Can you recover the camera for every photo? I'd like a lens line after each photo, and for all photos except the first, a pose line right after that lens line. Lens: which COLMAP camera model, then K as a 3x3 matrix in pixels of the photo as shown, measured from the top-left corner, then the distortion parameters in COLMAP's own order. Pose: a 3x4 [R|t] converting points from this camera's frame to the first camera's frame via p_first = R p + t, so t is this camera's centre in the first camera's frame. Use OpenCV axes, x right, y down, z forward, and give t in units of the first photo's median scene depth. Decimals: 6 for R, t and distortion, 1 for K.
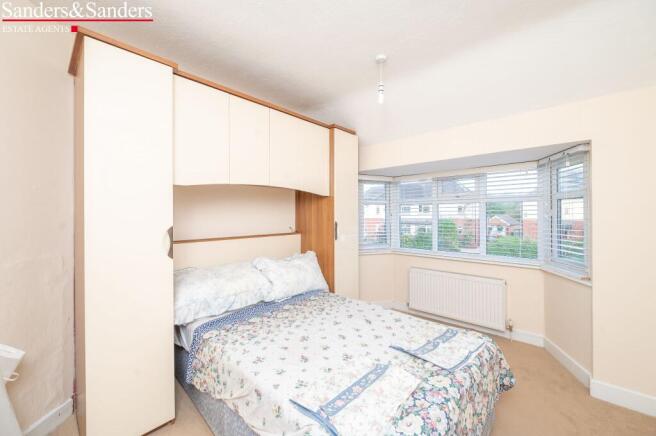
lens RADIAL K [[262.3, 0, 326.3], [0, 262.3, 216.7], [0, 0, 1]] dist [-0.000535, -0.000282]
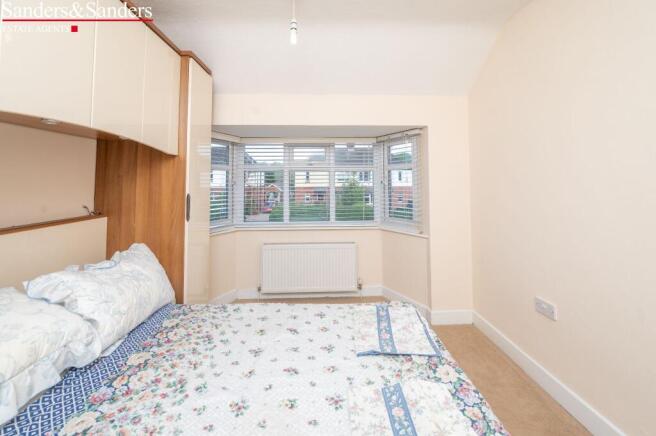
lens RADIAL K [[277.5, 0, 327.9], [0, 277.5, 170.9], [0, 0, 1]] dist [-0.002892, -0.000548]
pose [[0.708242, 0.029503, 0.705353, -0.272008], [0.006386, 0.998818, -0.048190, -0.002955], [-0.705941, 0.038635, 0.707216, 0.313746]]
